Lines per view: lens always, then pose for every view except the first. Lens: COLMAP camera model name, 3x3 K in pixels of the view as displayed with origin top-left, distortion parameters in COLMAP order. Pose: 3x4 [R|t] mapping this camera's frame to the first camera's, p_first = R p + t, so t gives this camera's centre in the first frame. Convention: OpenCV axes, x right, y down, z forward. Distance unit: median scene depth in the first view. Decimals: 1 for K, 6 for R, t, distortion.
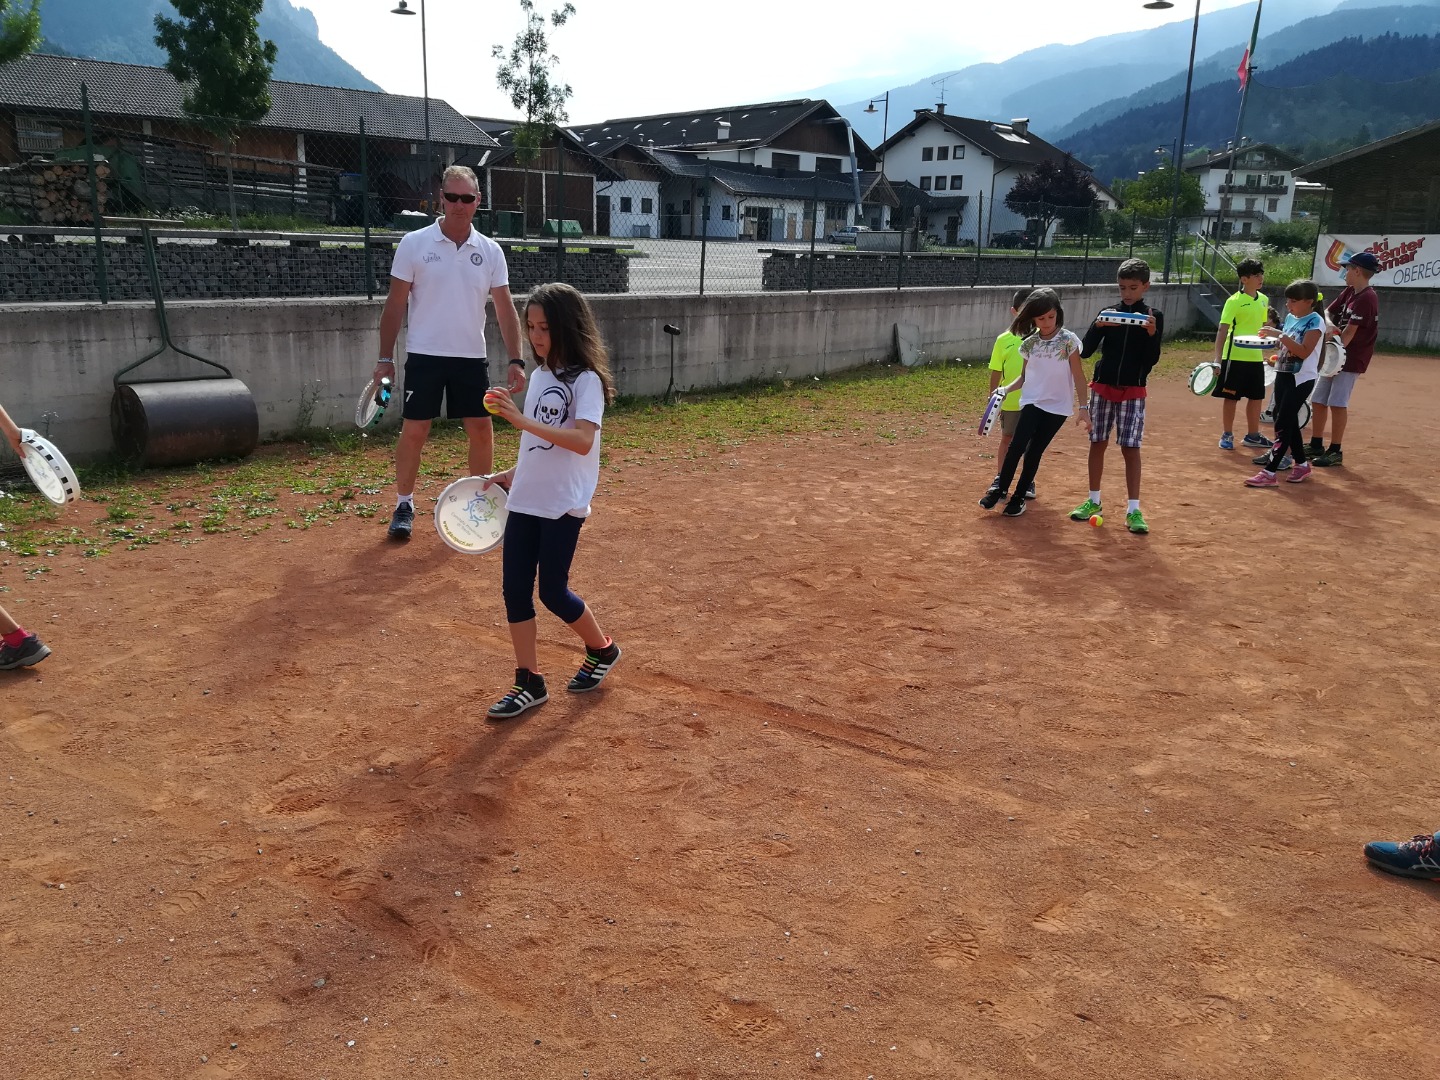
lens RADIAL K [[1145.1, 0, 713.6], [0, 1145.1, 528.0], [0, 0, 1]] dist [0.055227, -0.084555]
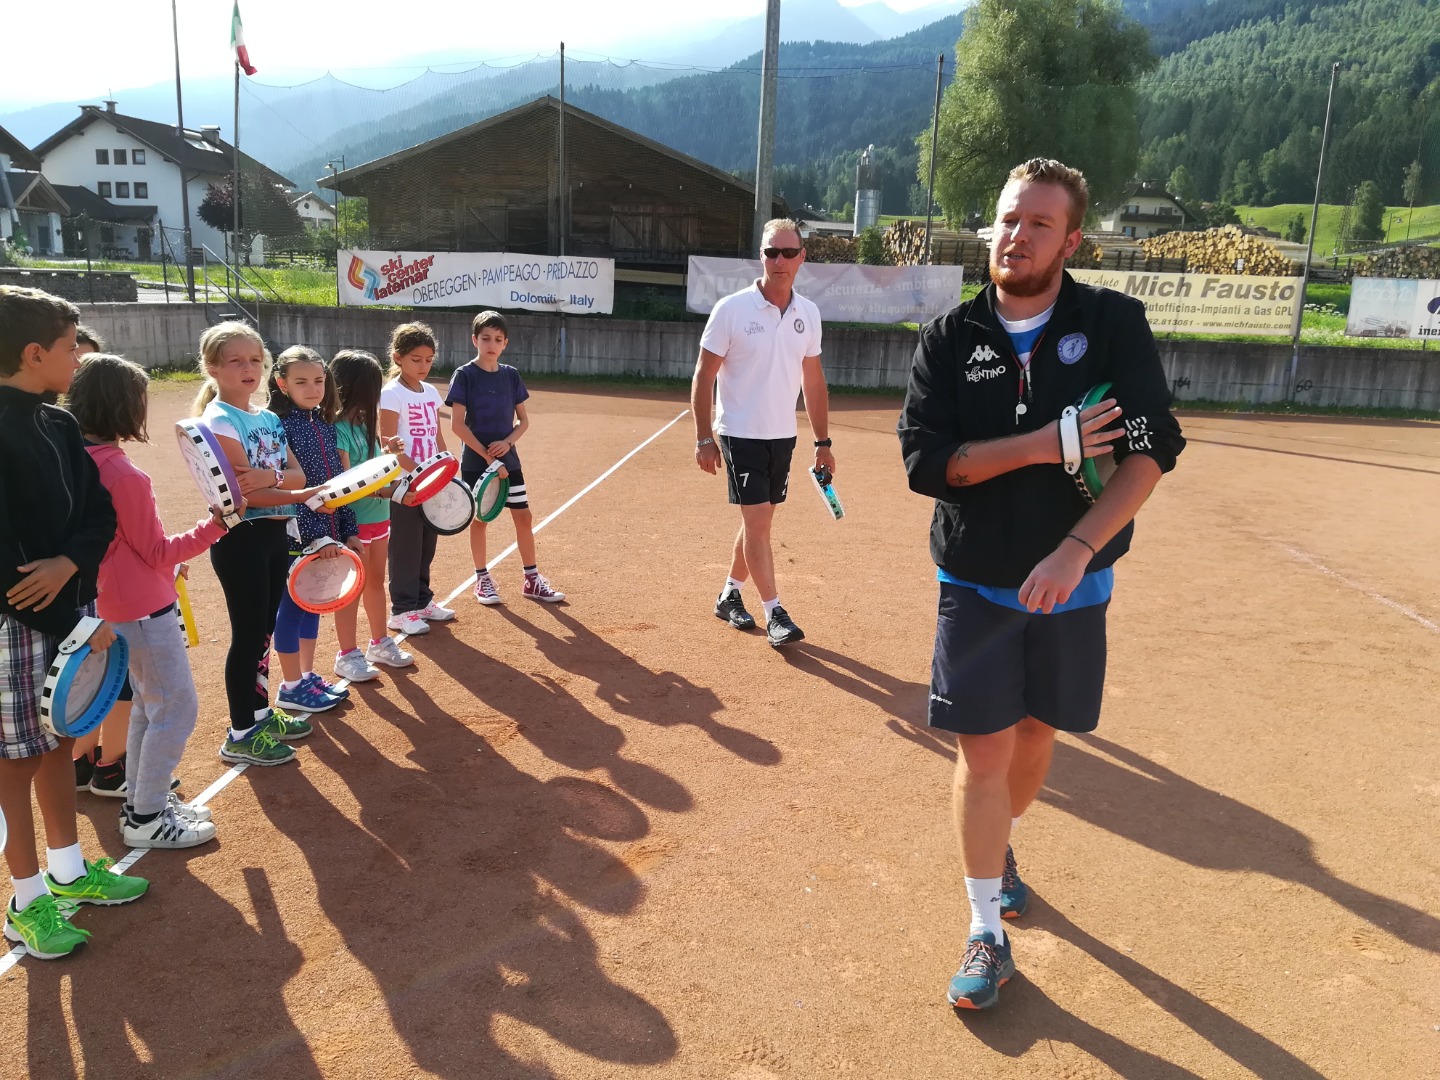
lens RADIAL K [[1145.1, 0, 716.9], [0, 1145.1, 540.3], [0, 0, 1]] dist [0.055227, -0.084555]
pose [[0.826621, -0.114325, 0.551024, 0.358010], [0.118022, 0.992591, 0.028889, -0.019104], [-0.550244, 0.041153, 0.833989, 0.101265]]
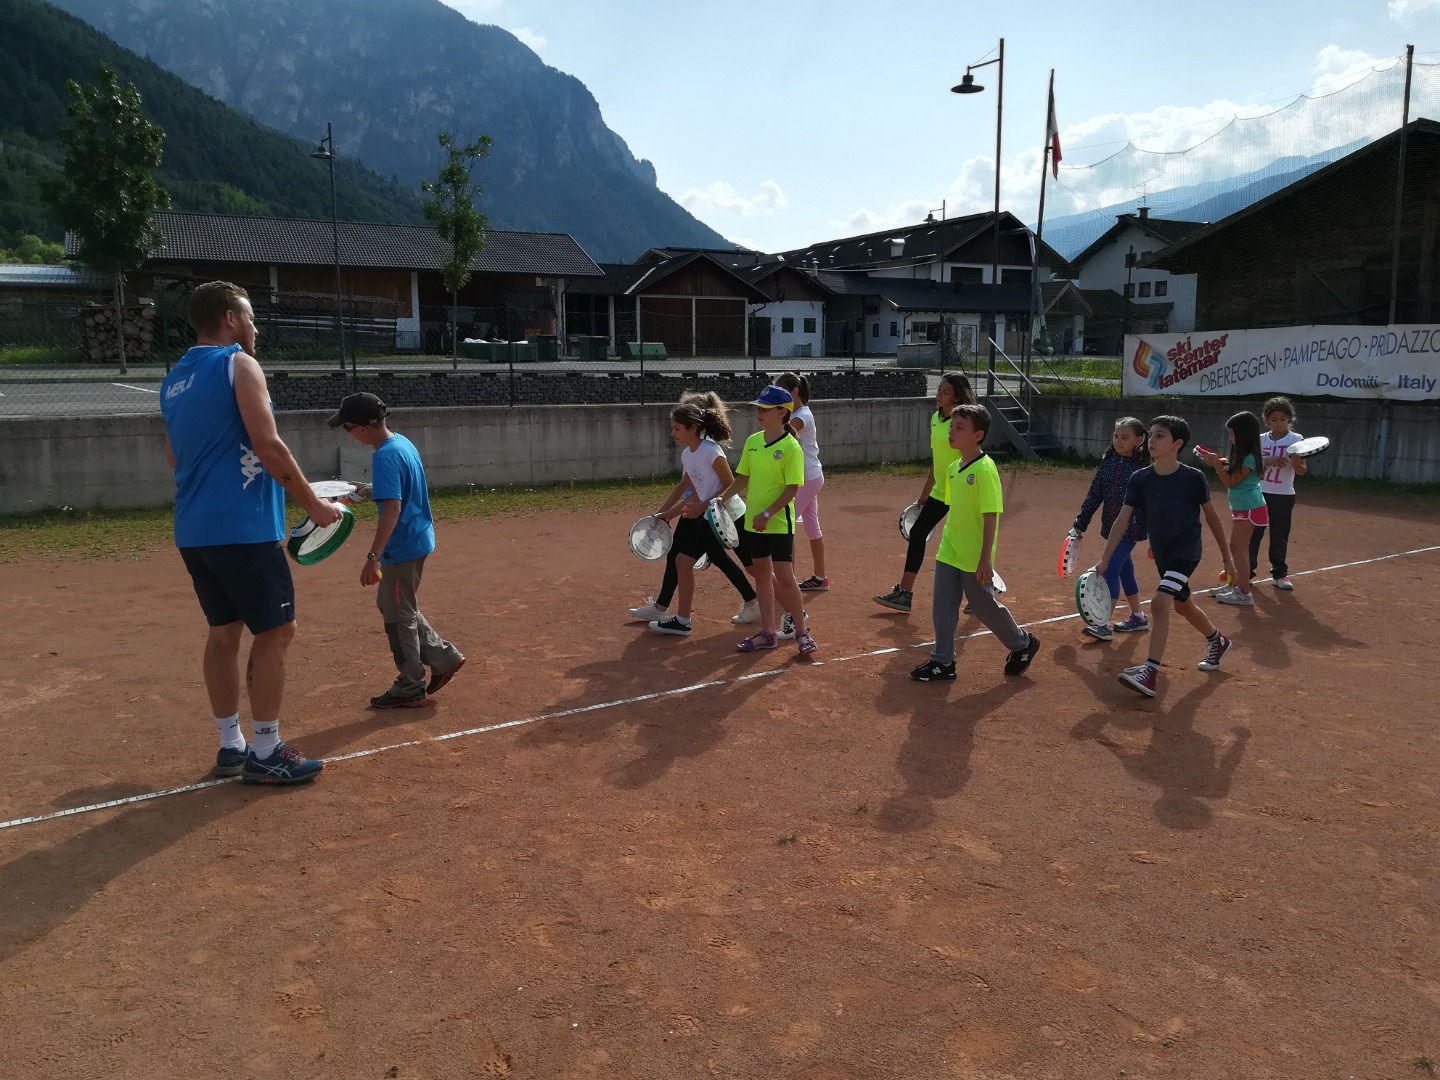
lens RADIAL K [[1145.1, 0, 713.8], [0, 1145.1, 527.5], [0, 0, 1]] dist [0.055227, -0.084555]
pose [[0.966096, 0.010734, -0.257961, 0.680475], [-0.036531, 0.994766, -0.095421, -0.038814], [0.255587, 0.101610, 0.961432, 0.210088]]
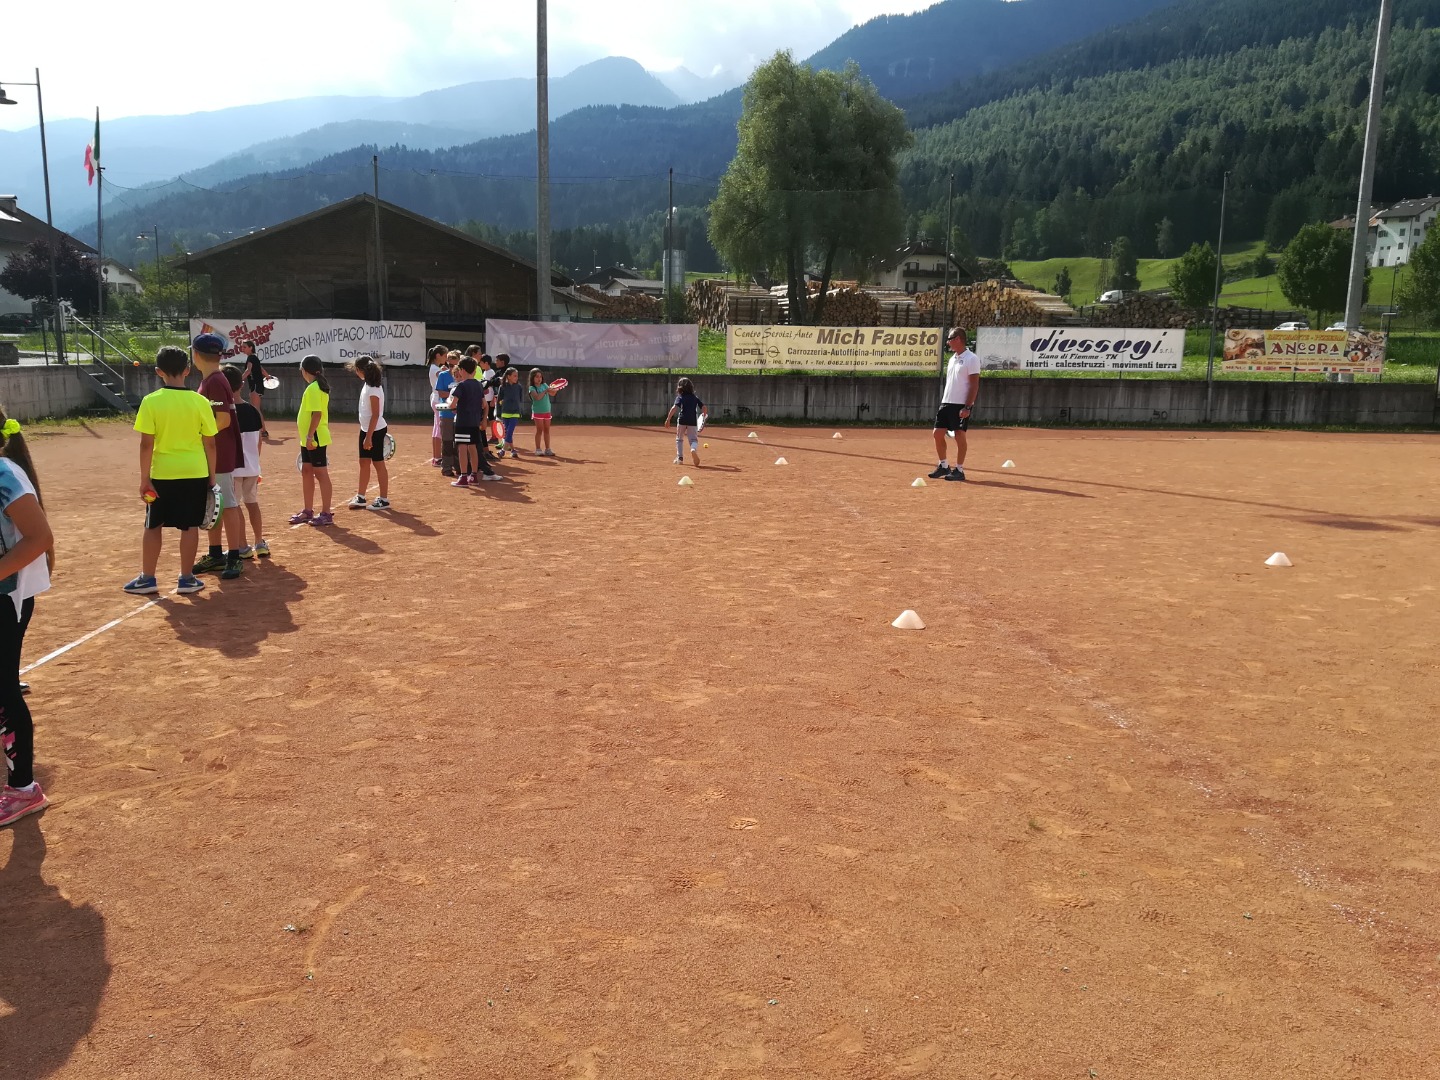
lens RADIAL K [[1145.1, 0, 723.6], [0, 1145.1, 534.1], [0, 0, 1]] dist [0.055227, -0.084555]
pose [[0.726781, -0.122567, 0.675845, 0.172035], [0.166047, 0.986118, 0.000275, 0.059599], [-0.666497, 0.112022, 0.737043, -0.234203]]
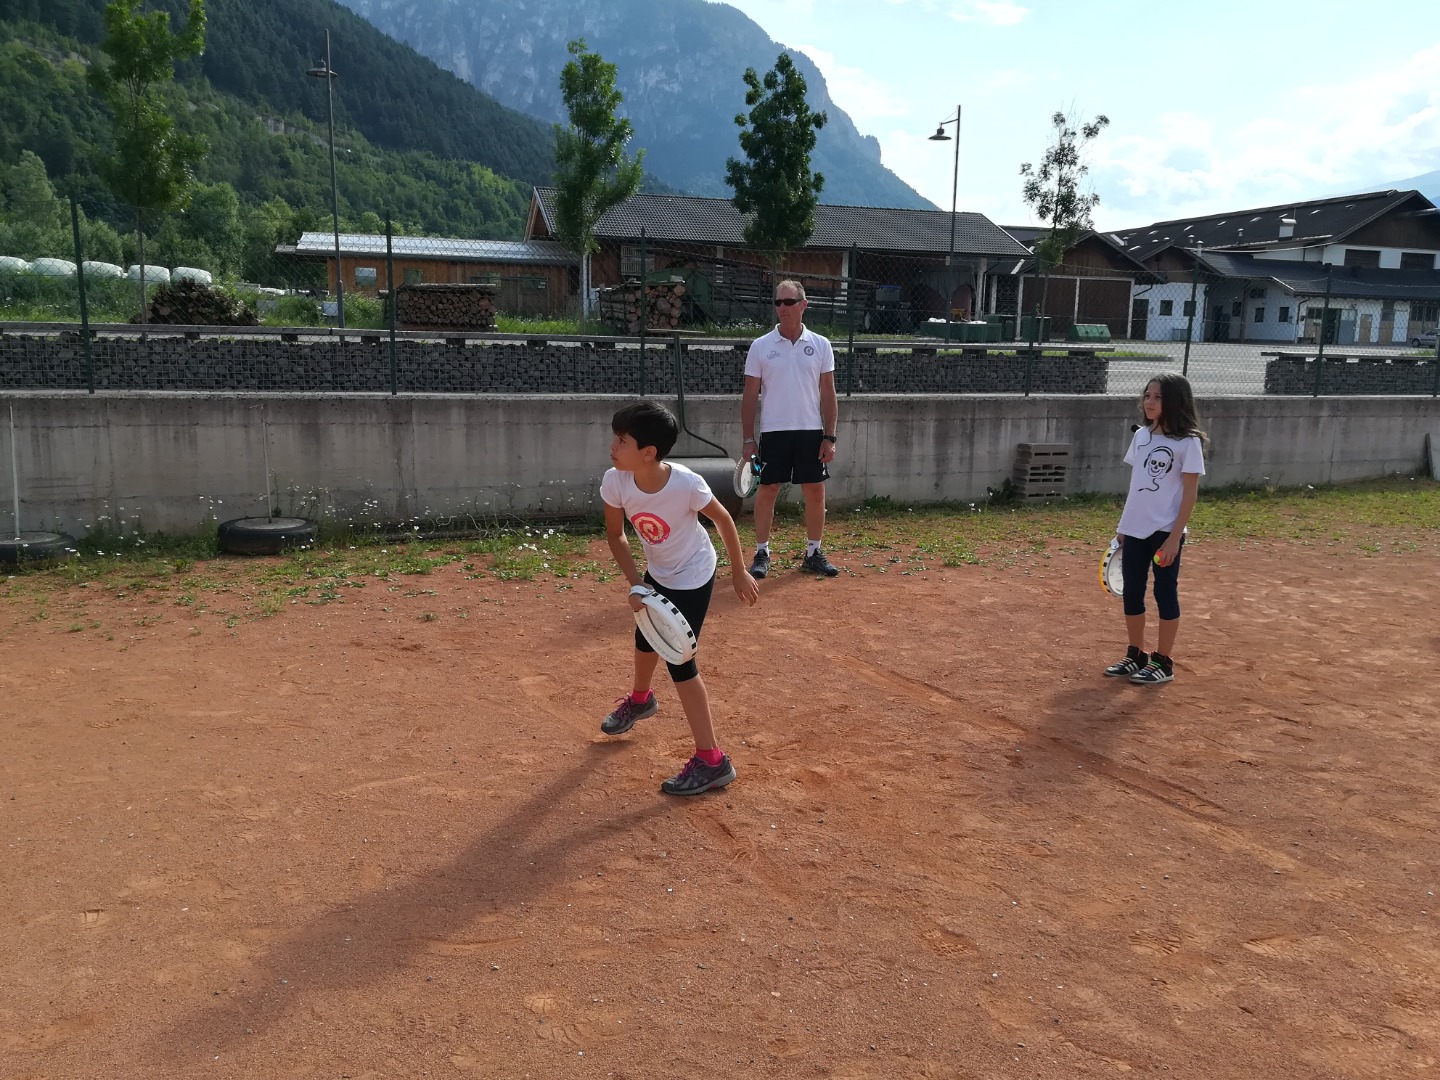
lens RADIAL K [[1145.1, 0, 704.6], [0, 1145.1, 530.0], [0, 0, 1]] dist [0.055227, -0.084555]
pose [[0.898169, 0.068157, -0.434335, 0.048044], [-0.105170, 0.992536, -0.061731, 0.012462], [0.426886, 0.101124, 0.898634, -0.048319]]
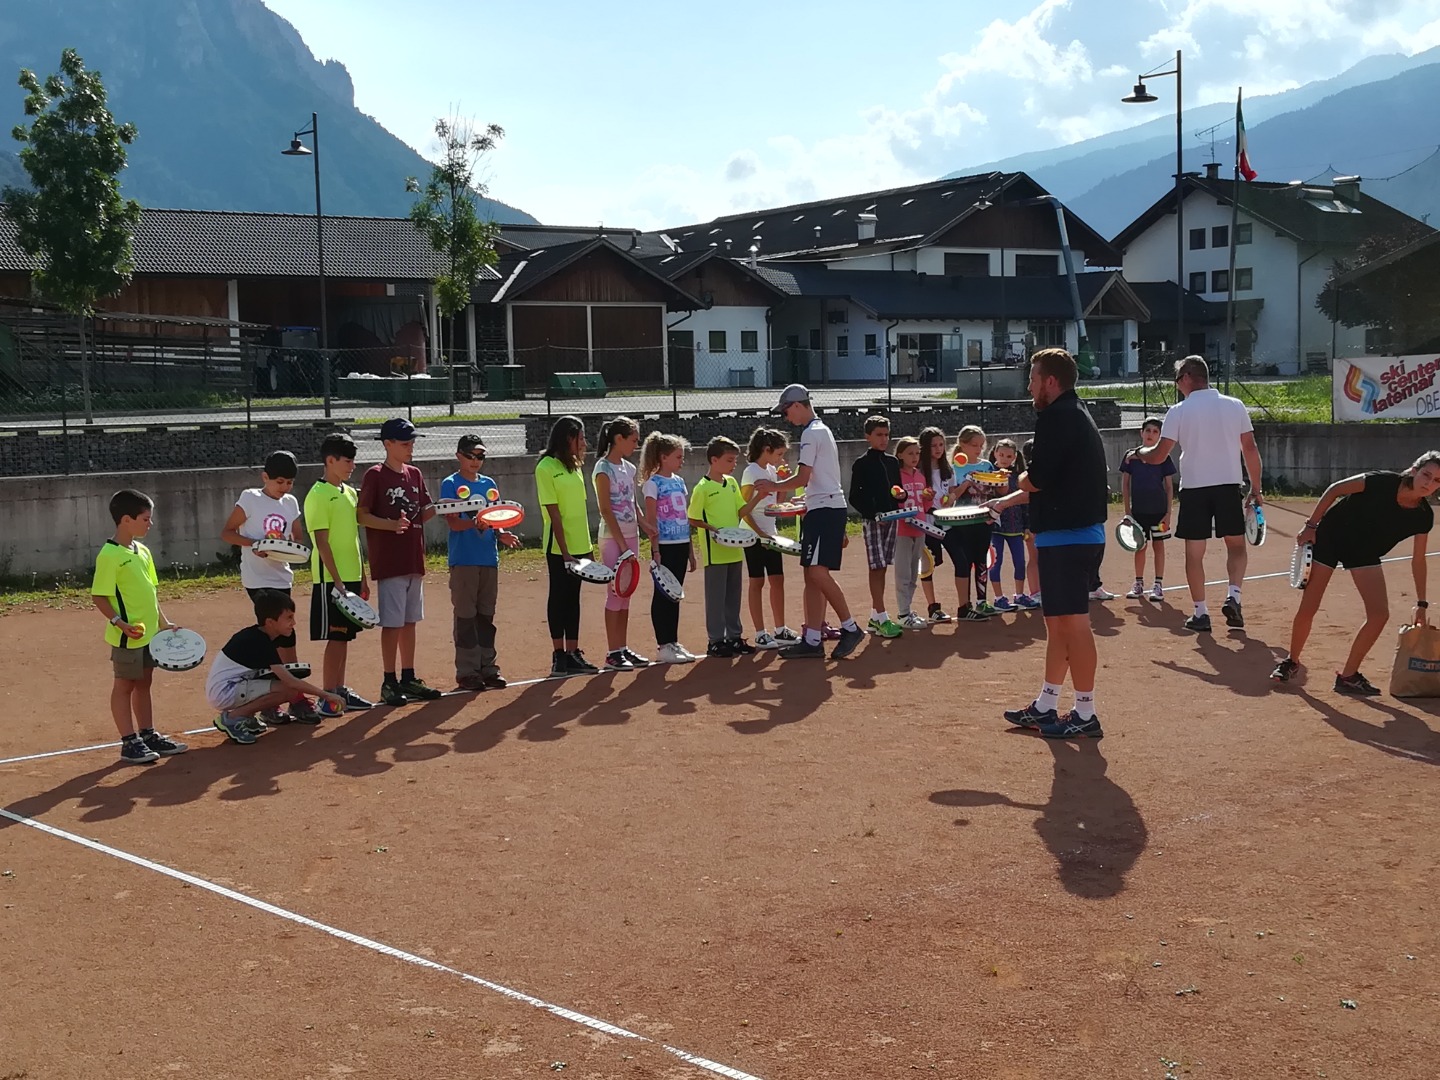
lens RADIAL K [[1954.1, 0, 679.9], [0, 1954.1, 547.6], [0, 0, 1]] dist [0.044658, 0.000000]
pose [[0.987355, -0.036065, -0.154370, 0.419846], [0.010592, 0.986610, -0.162755, 0.142944], [0.158172, 0.159062, 0.974516, -0.587905]]
